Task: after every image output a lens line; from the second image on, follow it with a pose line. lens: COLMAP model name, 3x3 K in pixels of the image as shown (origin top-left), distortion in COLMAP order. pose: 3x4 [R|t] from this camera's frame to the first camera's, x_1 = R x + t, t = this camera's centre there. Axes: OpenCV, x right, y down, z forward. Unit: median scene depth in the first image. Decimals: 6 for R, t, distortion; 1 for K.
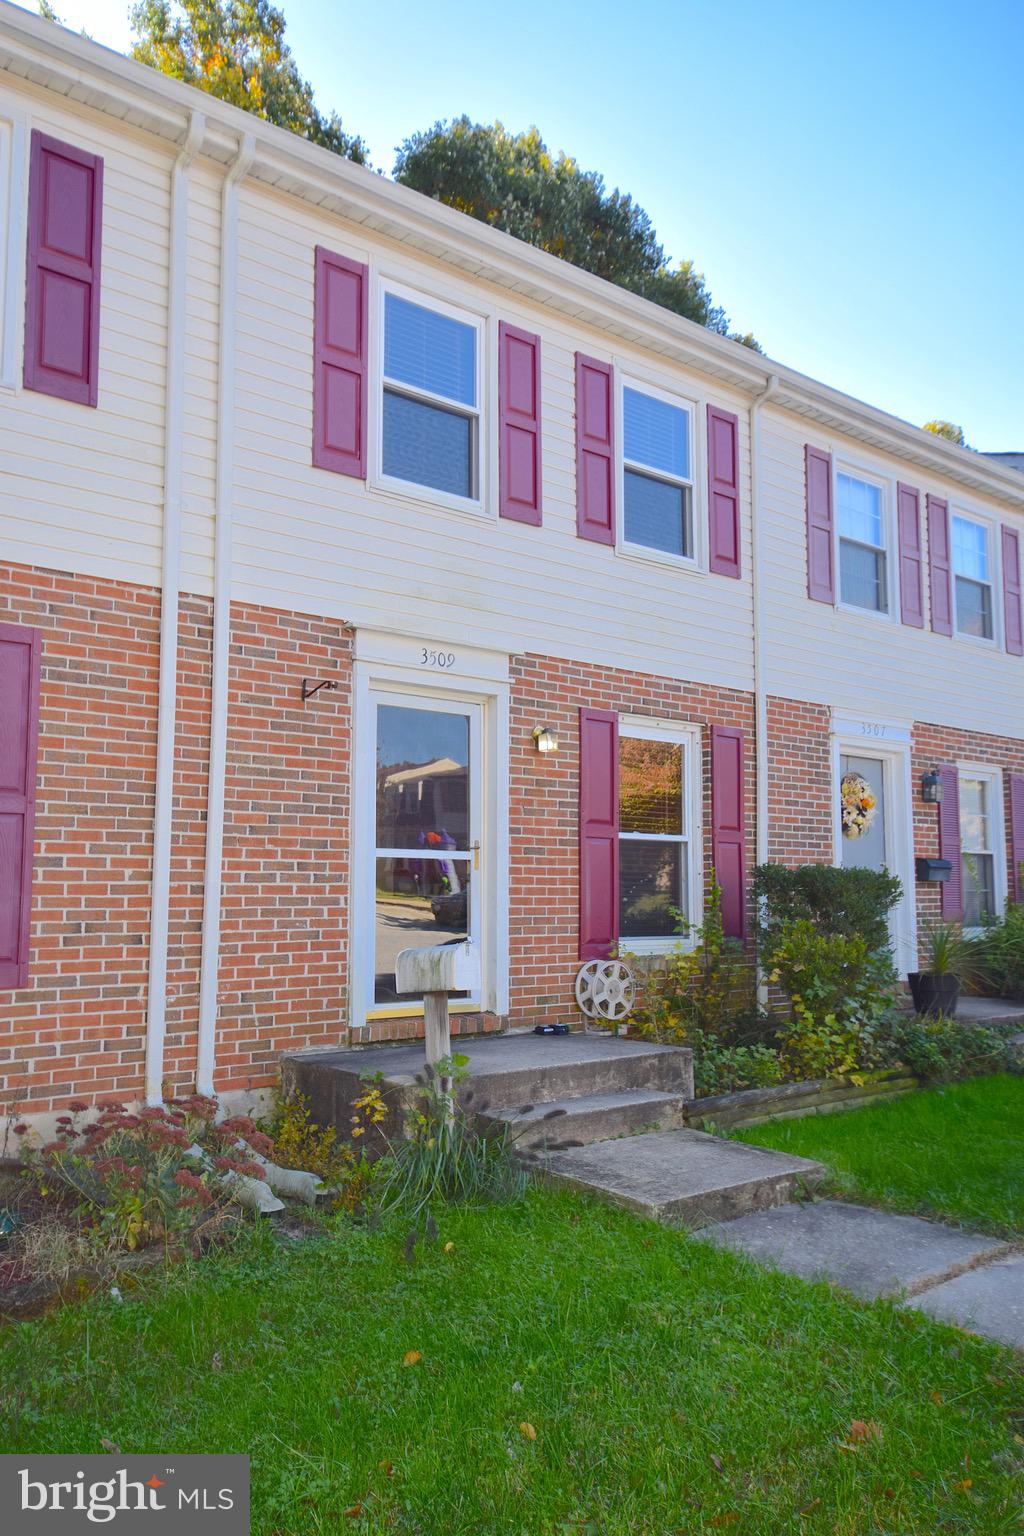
lens RADIAL K [[1177.8, 0, 509.3], [0, 1177.8, 767.3], [0, 0, 1]] dist [-0.006028, -0.011834]
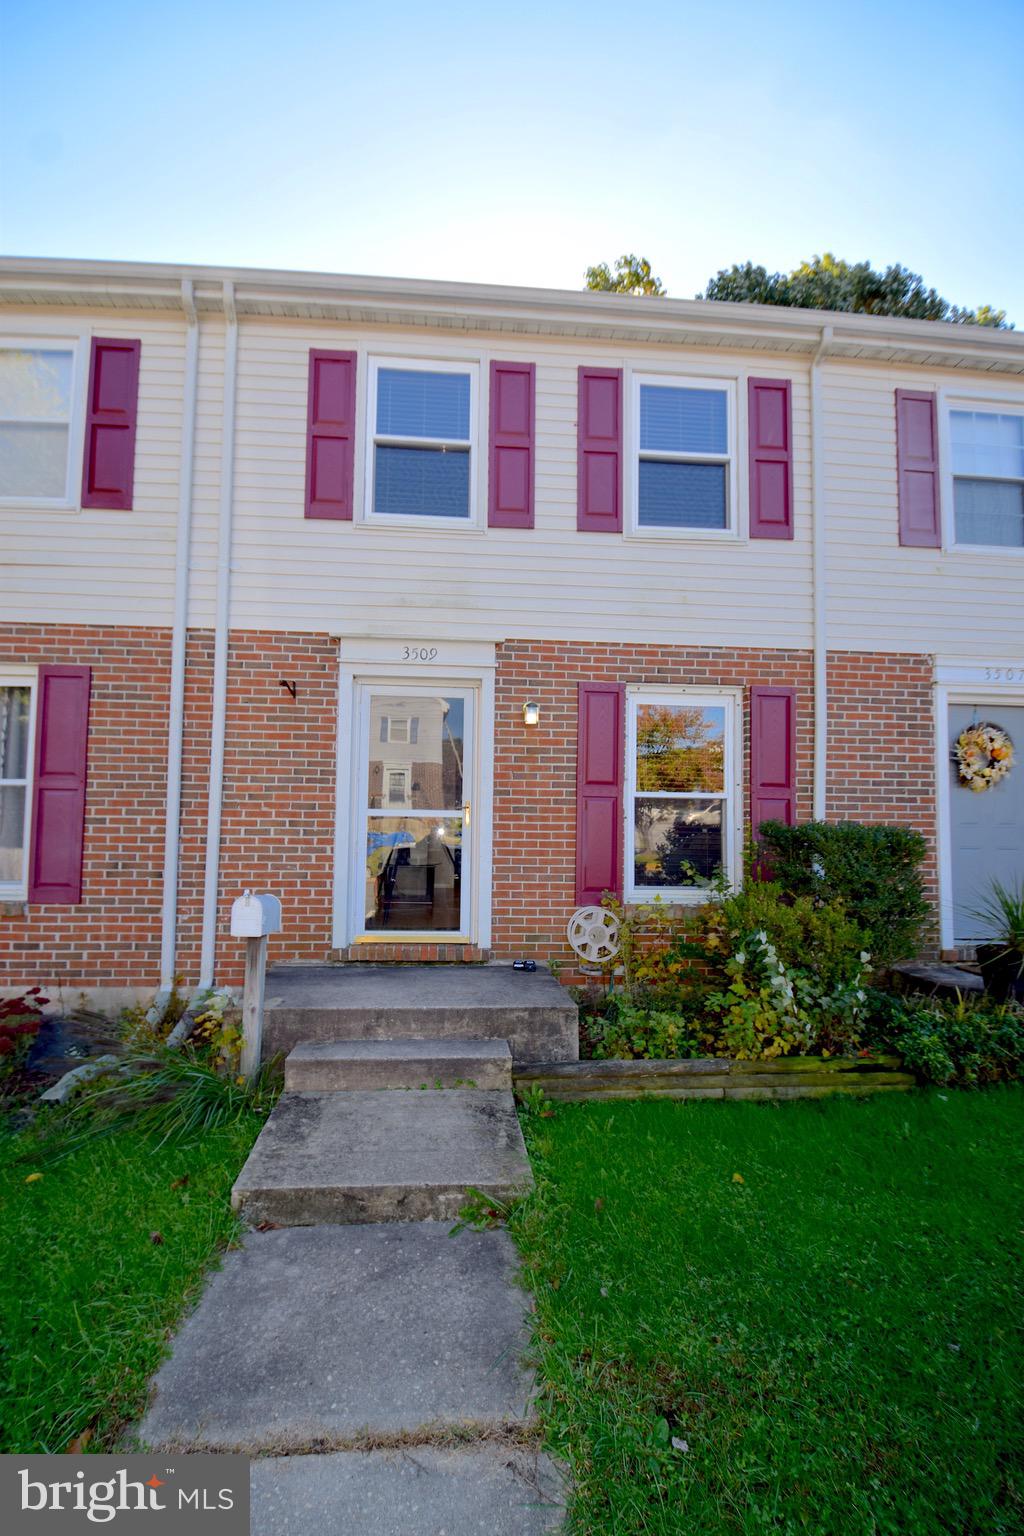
lens RADIAL K [[702.7, 0, 512.9], [0, 702.7, 770.1], [0, 0, 1]] dist [-0.001662, -0.000642]
pose [[0.816661, -0.025934, -0.576534, 0.459563], [0.049192, 0.998482, 0.024766, 0.016066], [0.575017, -0.048587, 0.816698, 0.474595]]
